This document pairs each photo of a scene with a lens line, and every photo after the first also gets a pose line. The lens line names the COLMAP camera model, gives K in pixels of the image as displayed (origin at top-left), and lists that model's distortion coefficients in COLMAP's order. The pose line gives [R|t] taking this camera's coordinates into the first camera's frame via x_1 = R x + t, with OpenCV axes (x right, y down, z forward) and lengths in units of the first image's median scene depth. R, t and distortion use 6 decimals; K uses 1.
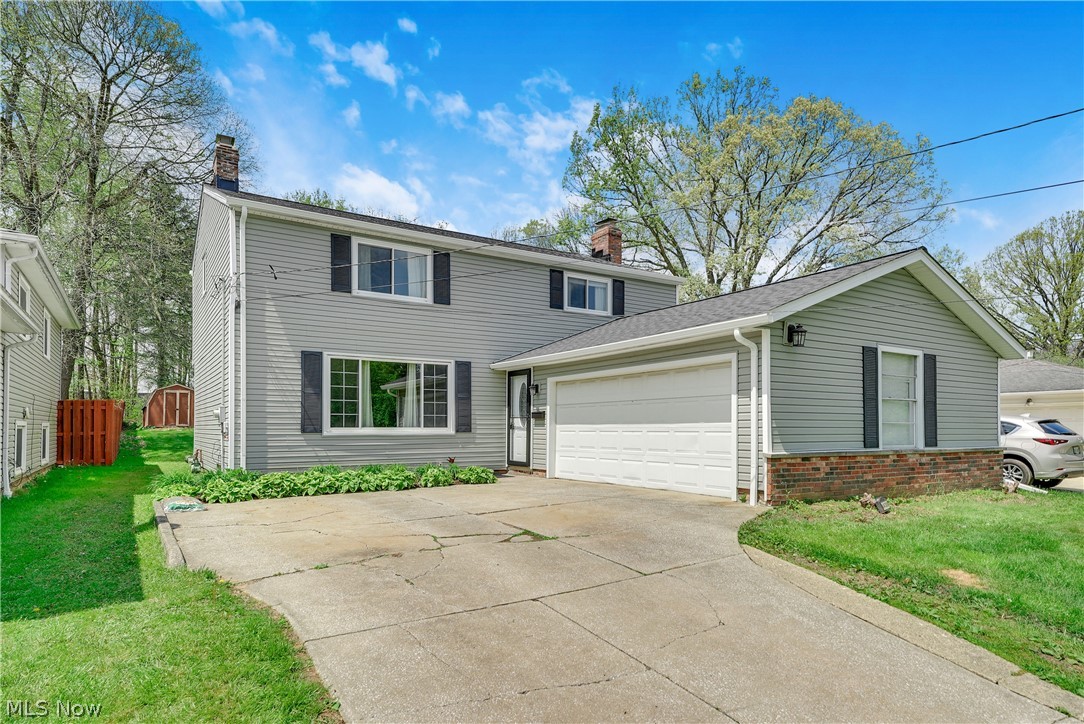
lens RADIAL K [[627.7, 0, 582.7], [0, 627.7, 374.0], [0, 0, 1]] dist [0.019698, 0.001204]
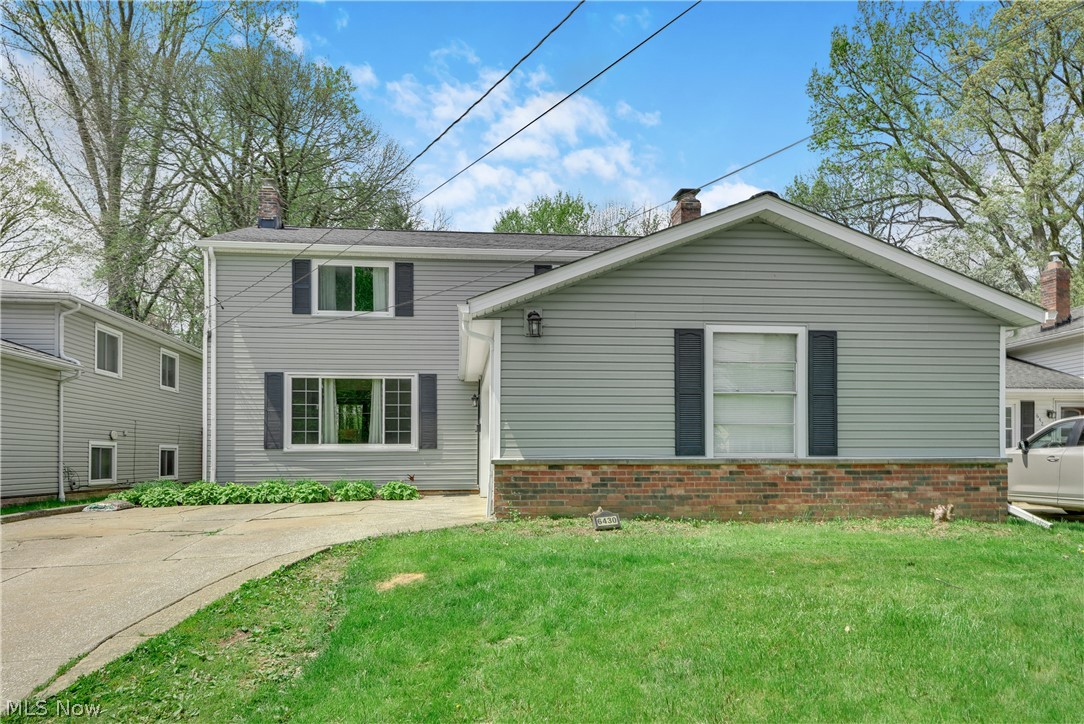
lens RADIAL K [[817.1, 0, 634.9], [0, 817.1, 365.2], [0, 0, 1]] dist [0.008959, 0.003094]
pose [[0.890598, -0.058629, -0.450996, 0.723959], [0.043447, 0.998088, -0.043953, 0.038532], [0.452710, 0.019550, 0.891443, 0.044121]]
